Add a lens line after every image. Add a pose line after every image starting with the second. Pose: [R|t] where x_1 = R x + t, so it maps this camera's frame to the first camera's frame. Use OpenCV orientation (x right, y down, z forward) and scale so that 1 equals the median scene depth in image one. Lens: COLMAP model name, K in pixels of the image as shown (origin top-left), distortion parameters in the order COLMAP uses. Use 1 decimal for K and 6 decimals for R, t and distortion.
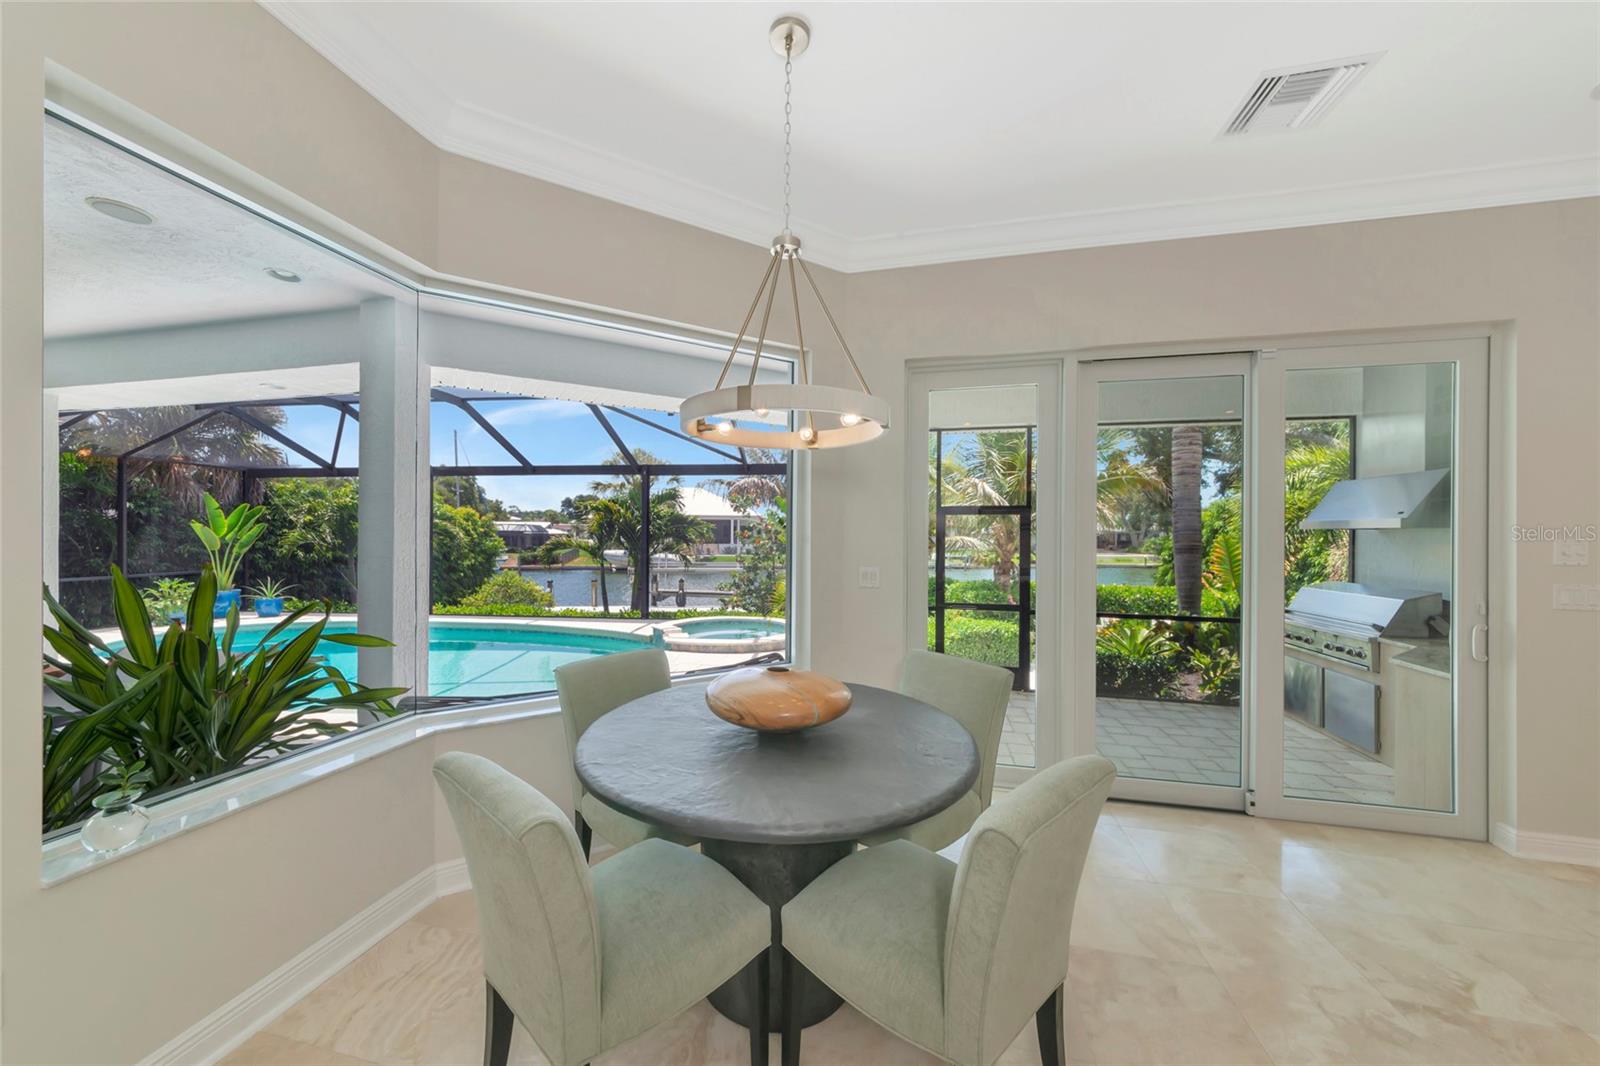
lens RADIAL K [[568.6, 0, 797.1], [0, 568.6, 531.1], [0, 0, 1]] dist [-0.003509, -0.000191]
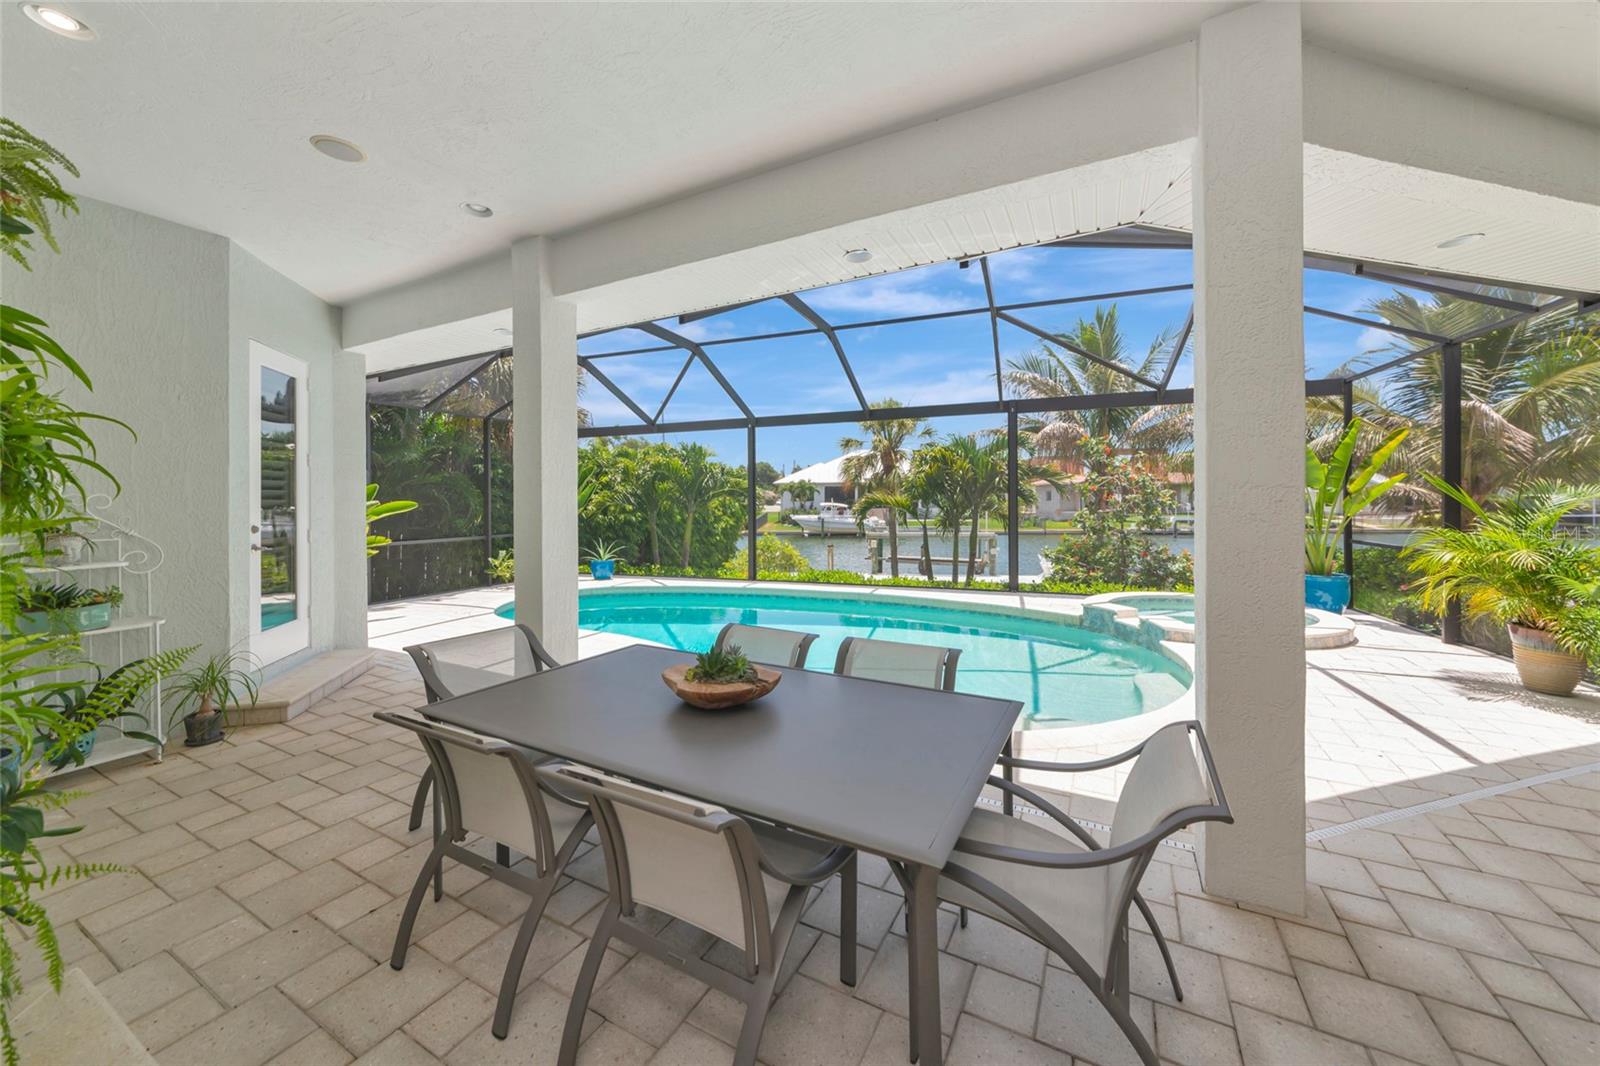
lens RADIAL K [[568.6, 0, 800.0], [0, 568.6, 496.6], [0, 0, 1]] dist [-0.003509, -0.000191]
pose [[0.970517, -0.014687, -0.240583, -0.350330], [0.014328, 0.999892, -0.003243, 0.016810], [0.240605, -0.000300, 0.970623, 0.131020]]
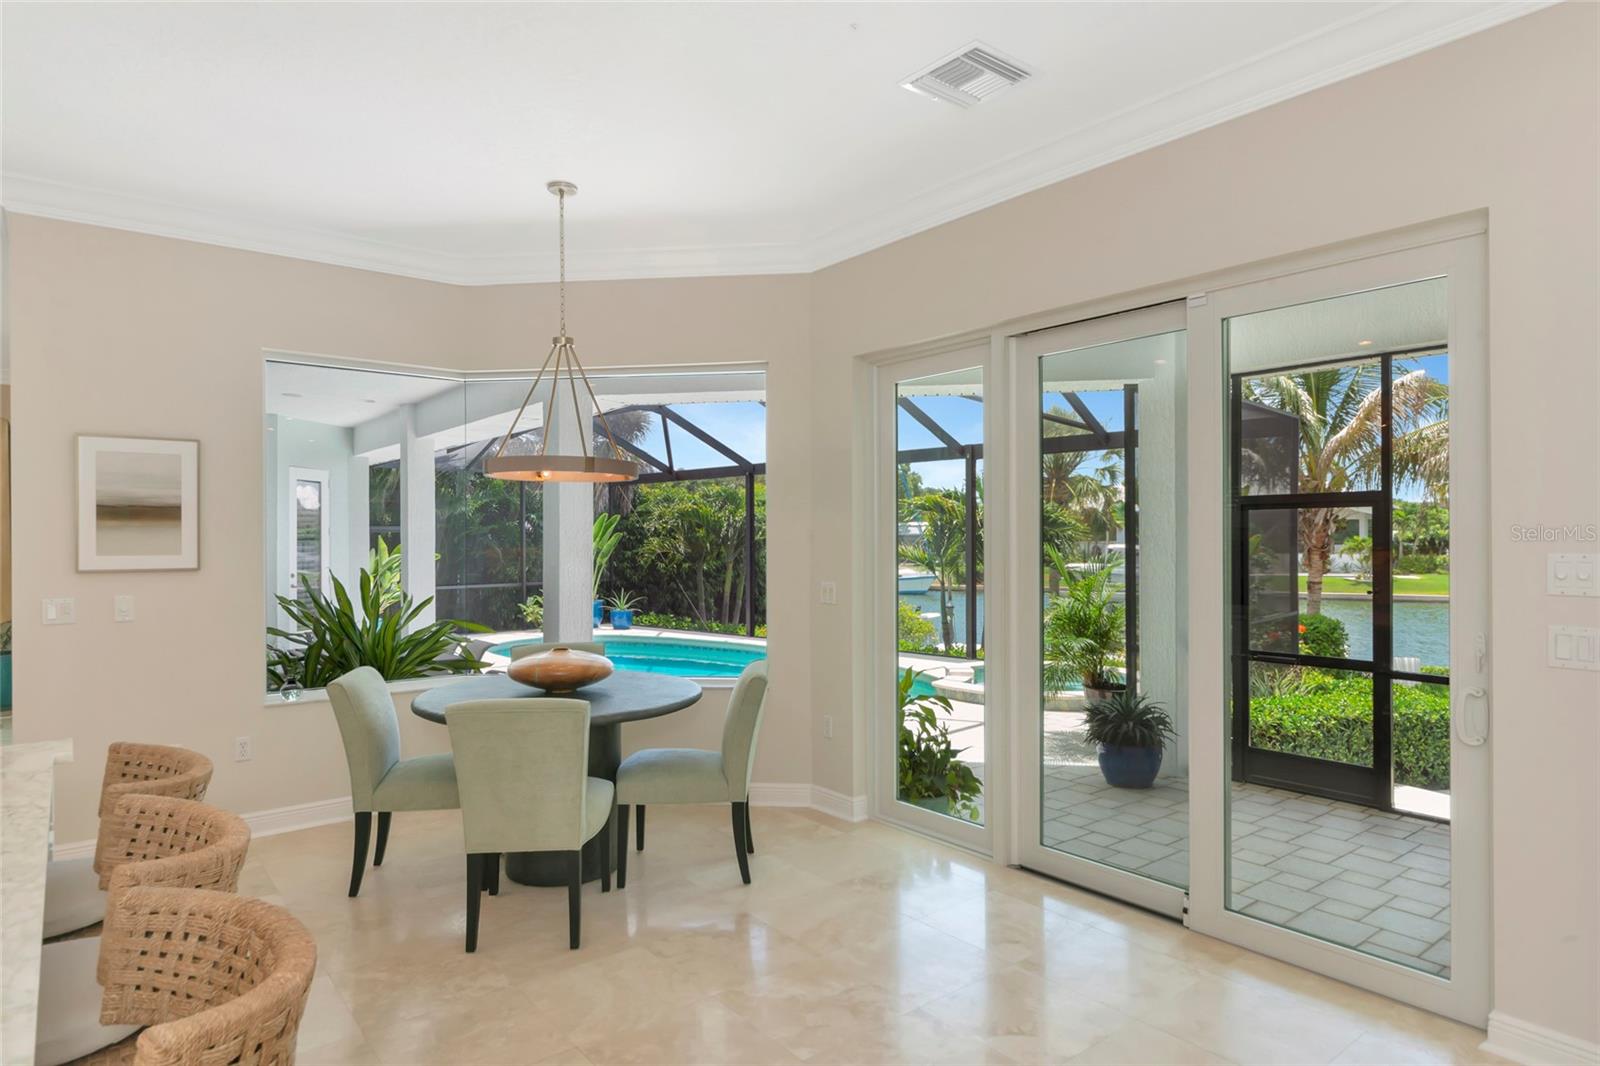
lens RADIAL K [[922.1, 0, 787.6], [0, 922.1, 533.0], [0, 0, 1]] dist [-0.014469, -0.005433]
pose [[0.787064, -0.012910, -0.616736, 0.245175], [0.013260, 0.999904, -0.004010, -0.002808], [0.616728, -0.005022, 0.787160, -0.055809]]
